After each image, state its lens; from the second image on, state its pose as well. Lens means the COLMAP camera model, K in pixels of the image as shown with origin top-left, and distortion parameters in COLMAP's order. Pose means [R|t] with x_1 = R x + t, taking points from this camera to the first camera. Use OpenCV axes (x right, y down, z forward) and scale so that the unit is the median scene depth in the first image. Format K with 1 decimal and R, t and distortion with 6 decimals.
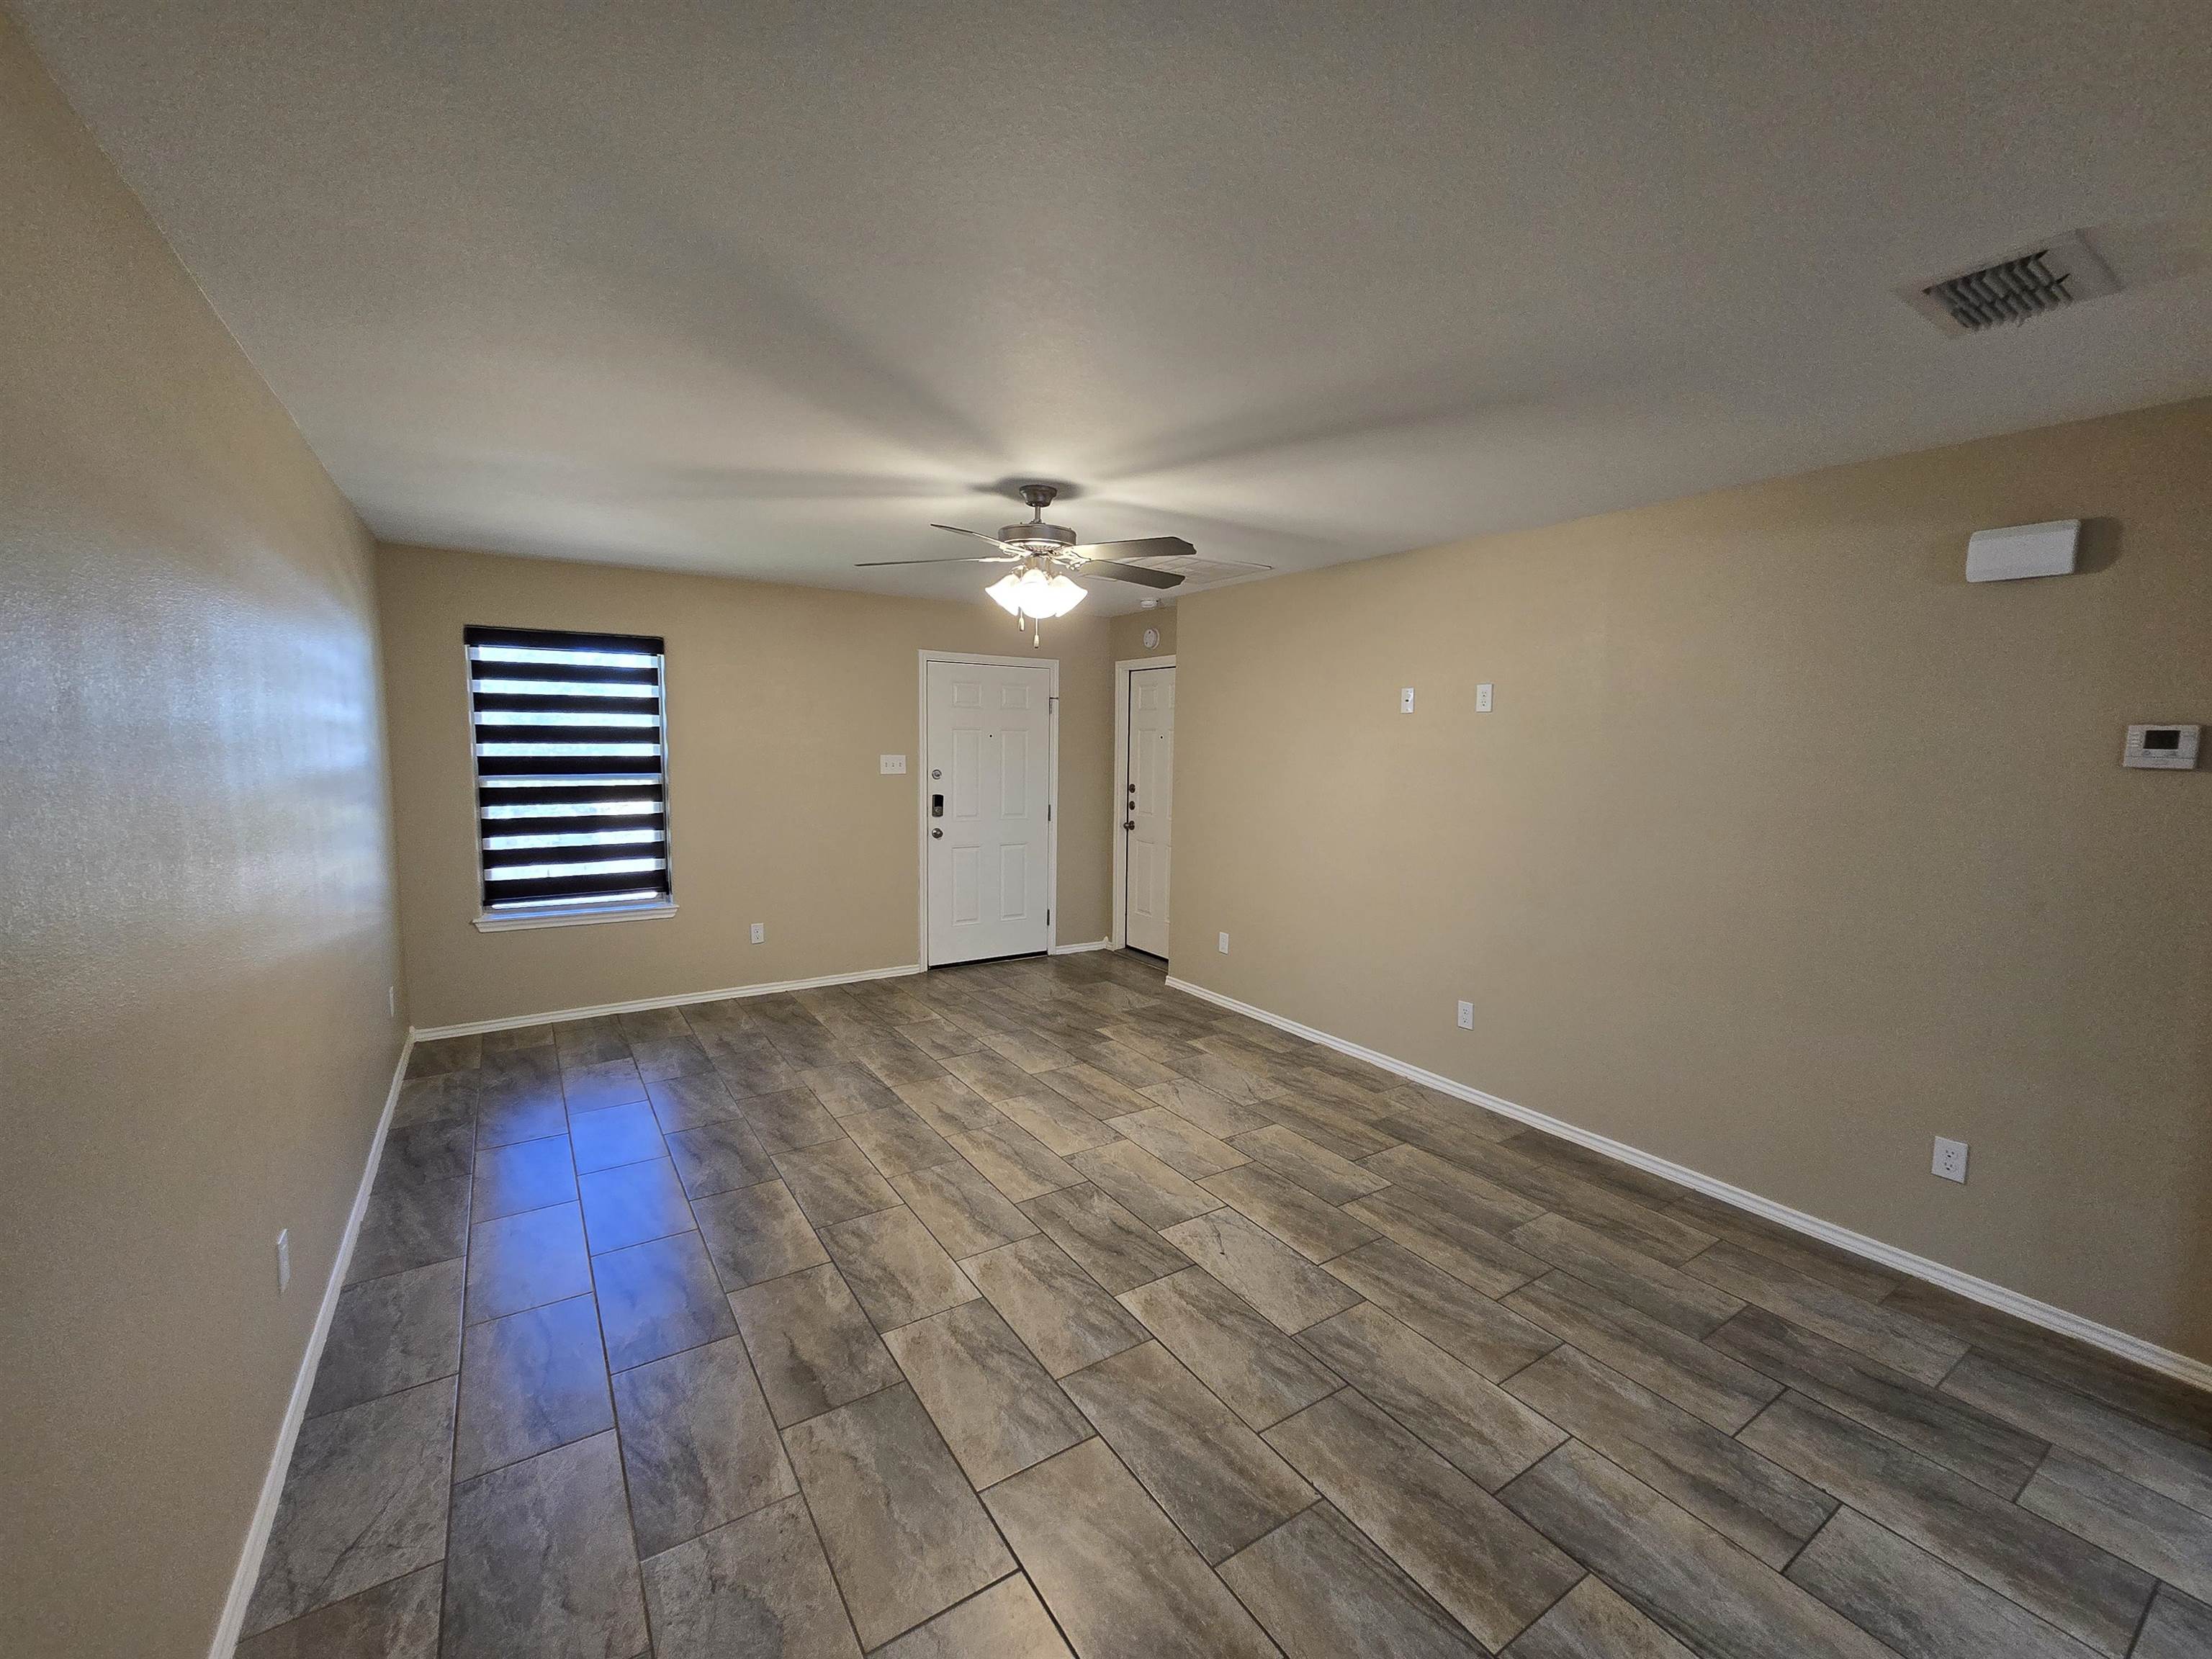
lens RADIAL K [[909.8, 0, 1117.2], [0, 909.8, 818.4], [0, 0, 1]] dist [-0.000634, 0.001013]
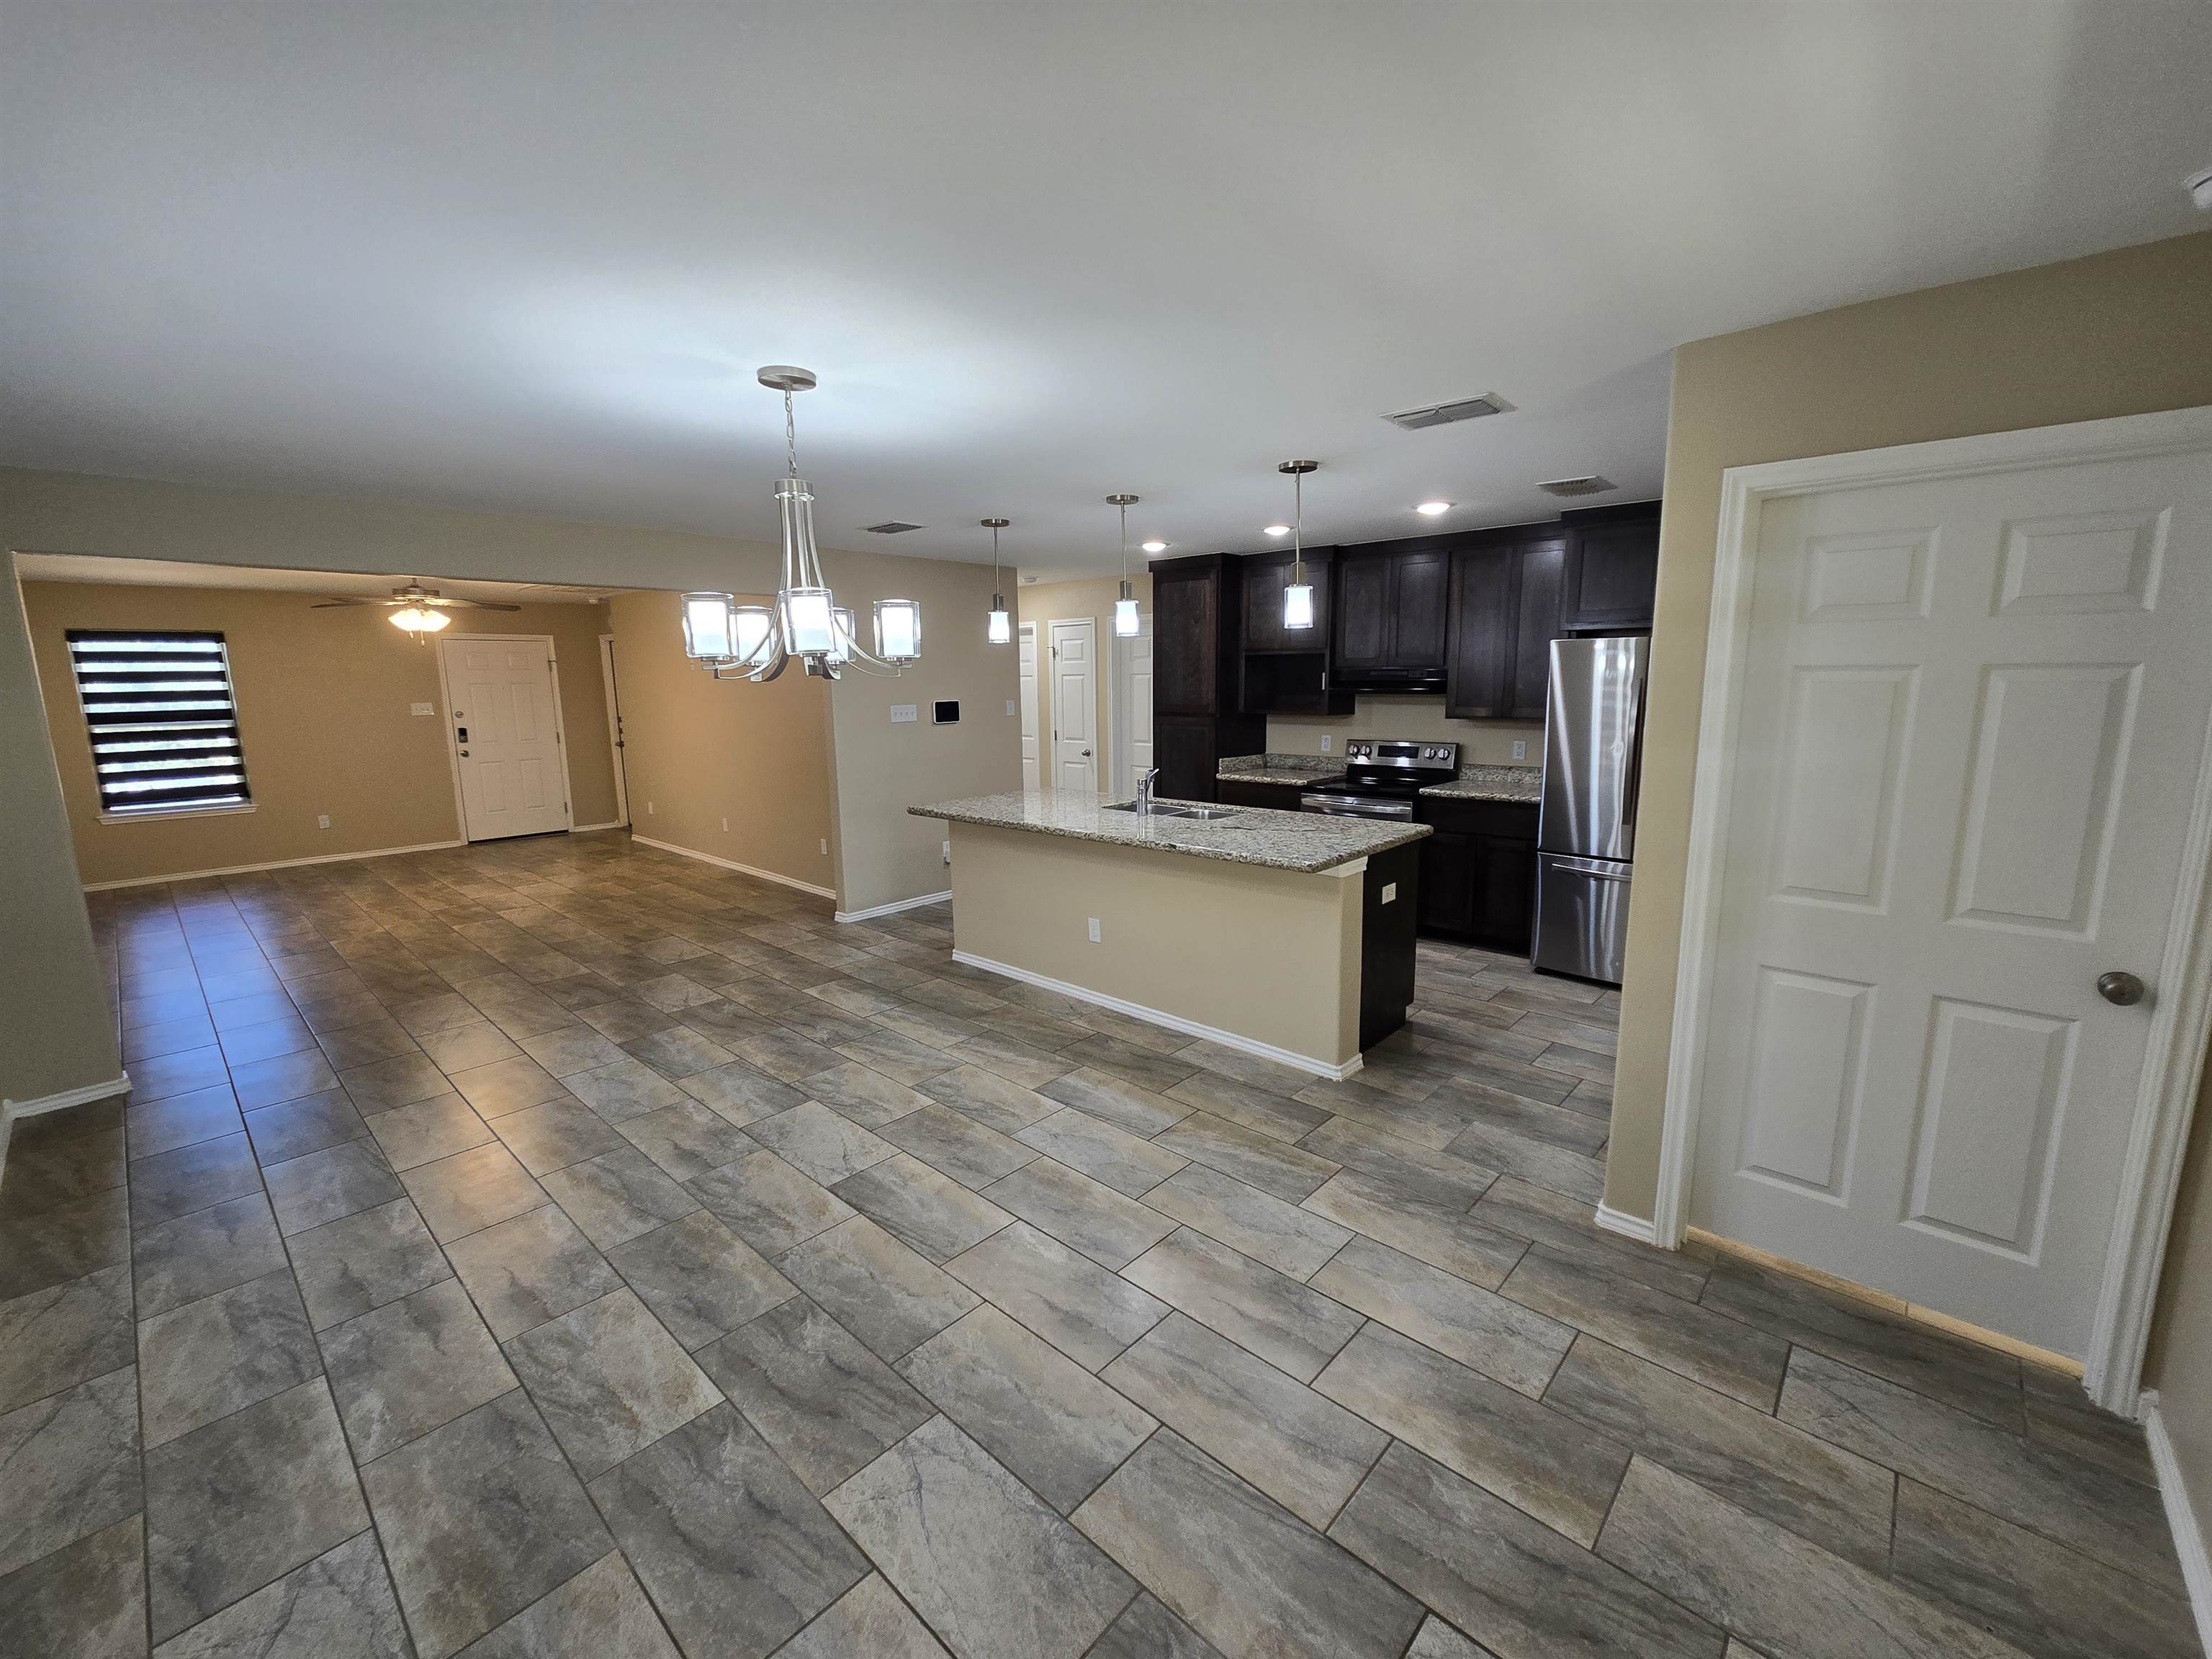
lens RADIAL K [[902.7, 0, 1106.0], [0, 902.7, 829.5], [0, 0, 1]] dist [0.000458, 0.000669]
pose [[0.971101, -0.068420, 0.228653, 0.568835], [0.049482, 0.994930, 0.087558, 0.073973], [-0.233485, -0.073713, 0.969562, -0.840045]]
